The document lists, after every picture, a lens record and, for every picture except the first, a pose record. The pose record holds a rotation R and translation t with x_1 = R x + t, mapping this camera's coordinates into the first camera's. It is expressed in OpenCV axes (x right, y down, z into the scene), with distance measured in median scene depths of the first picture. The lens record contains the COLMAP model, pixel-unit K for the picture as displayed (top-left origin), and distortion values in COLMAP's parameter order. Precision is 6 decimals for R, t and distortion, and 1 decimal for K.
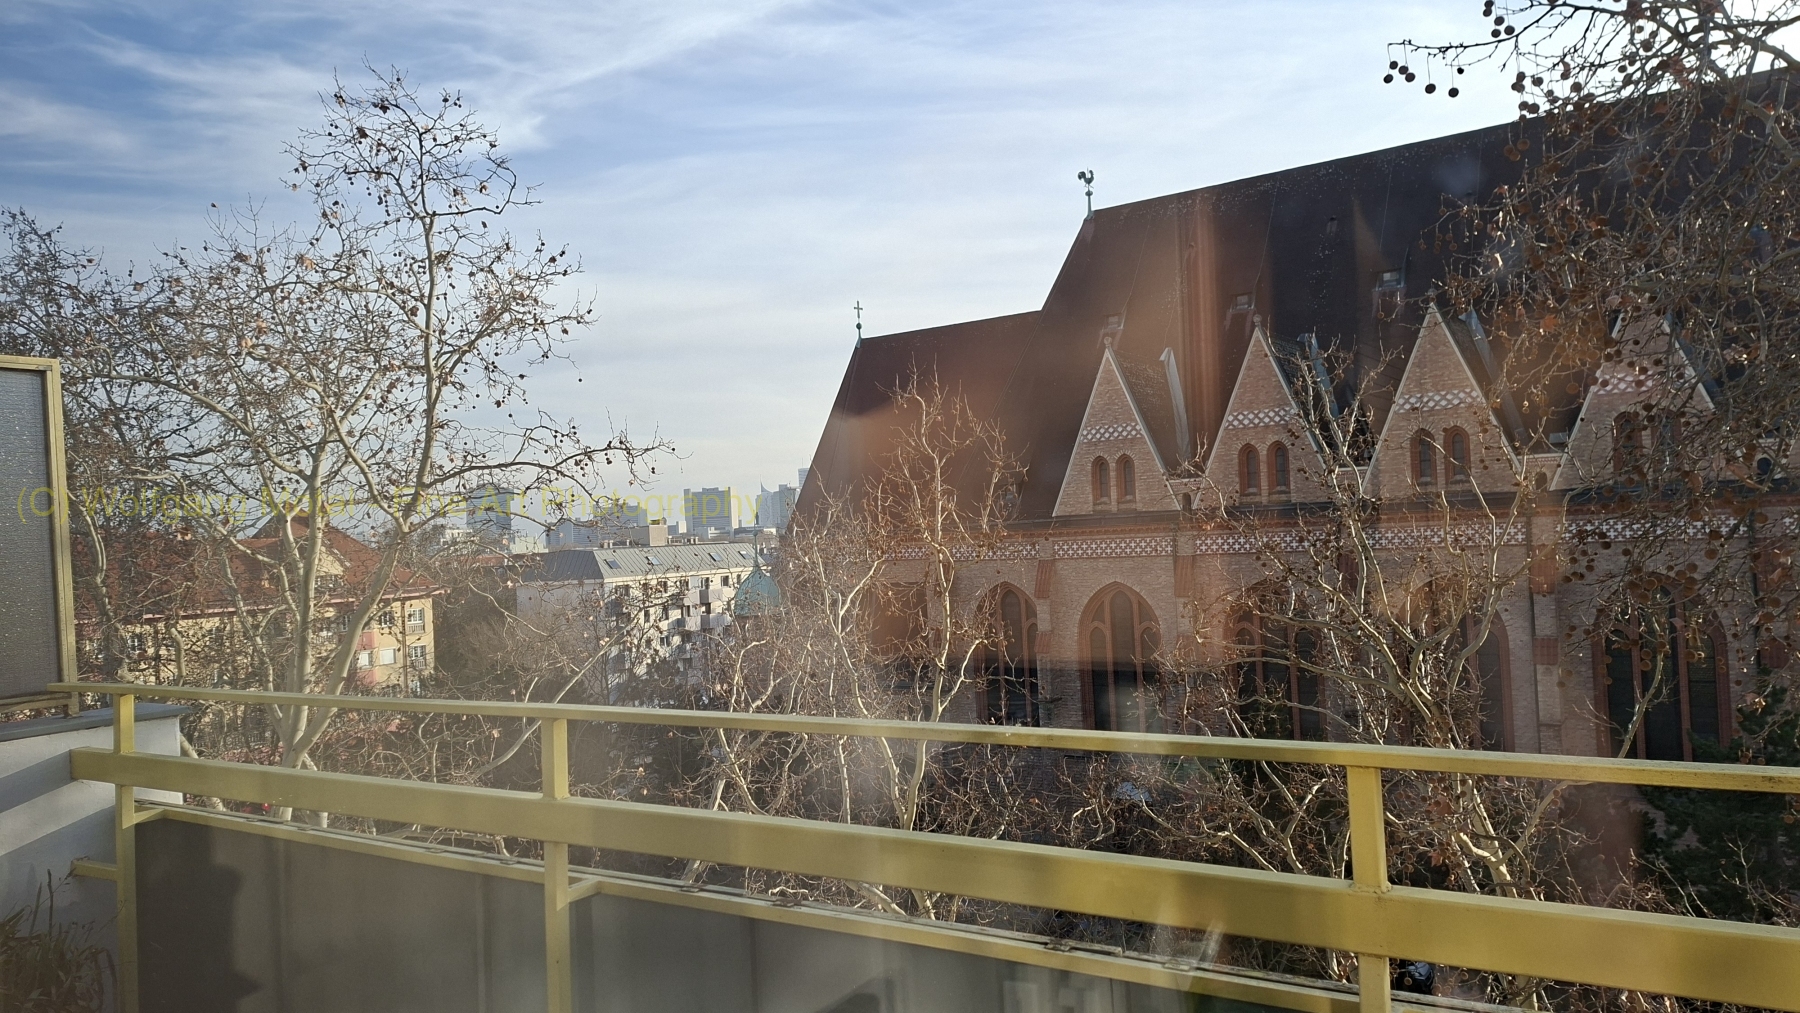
lens RADIAL K [[1192.3, 0, 899.7], [0, 1192.3, 500.7], [0, 0, 1]] dist [0.094102, 0.000000]
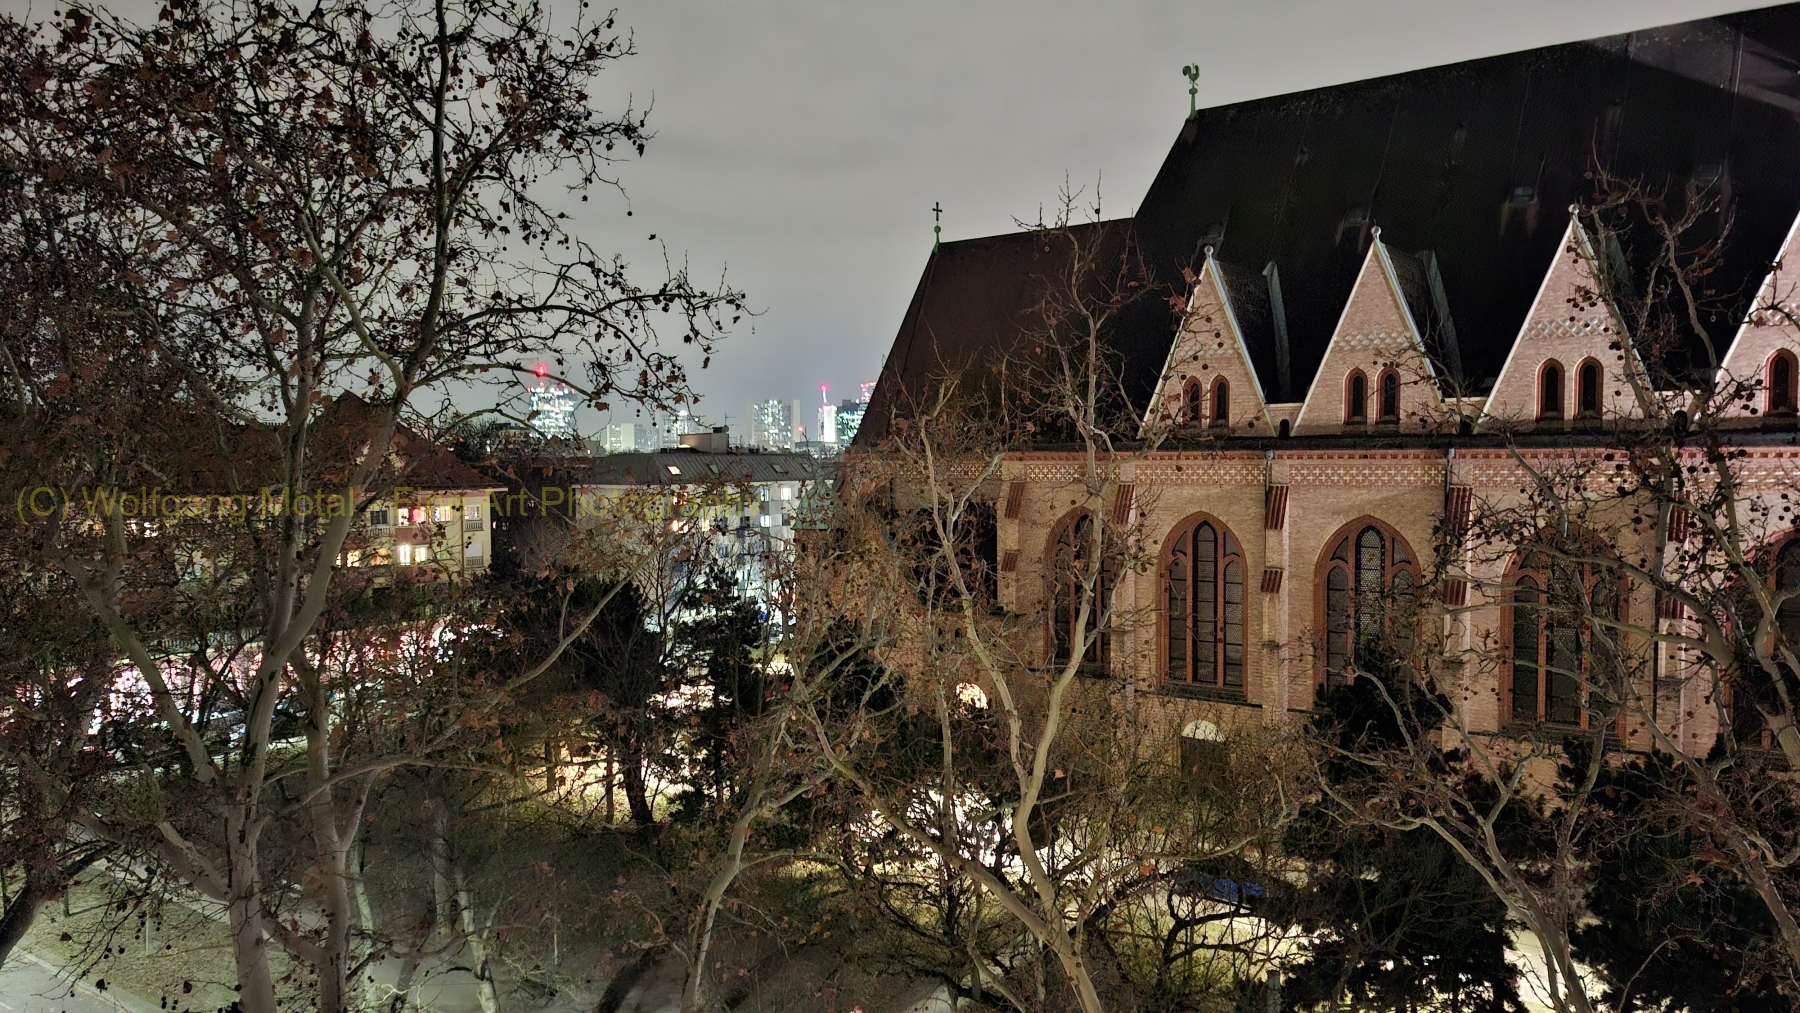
lens RADIAL K [[1192.3, 0, 899.7], [0, 1192.3, 500.7], [0, 0, 1]] dist [0.094102, 0.000000]
pose [[0.997785, 0.046040, -0.048019, -0.042531], [-0.042800, 0.996872, 0.066443, 0.030021], [0.050928, -0.064241, 0.996634, 0.205832]]
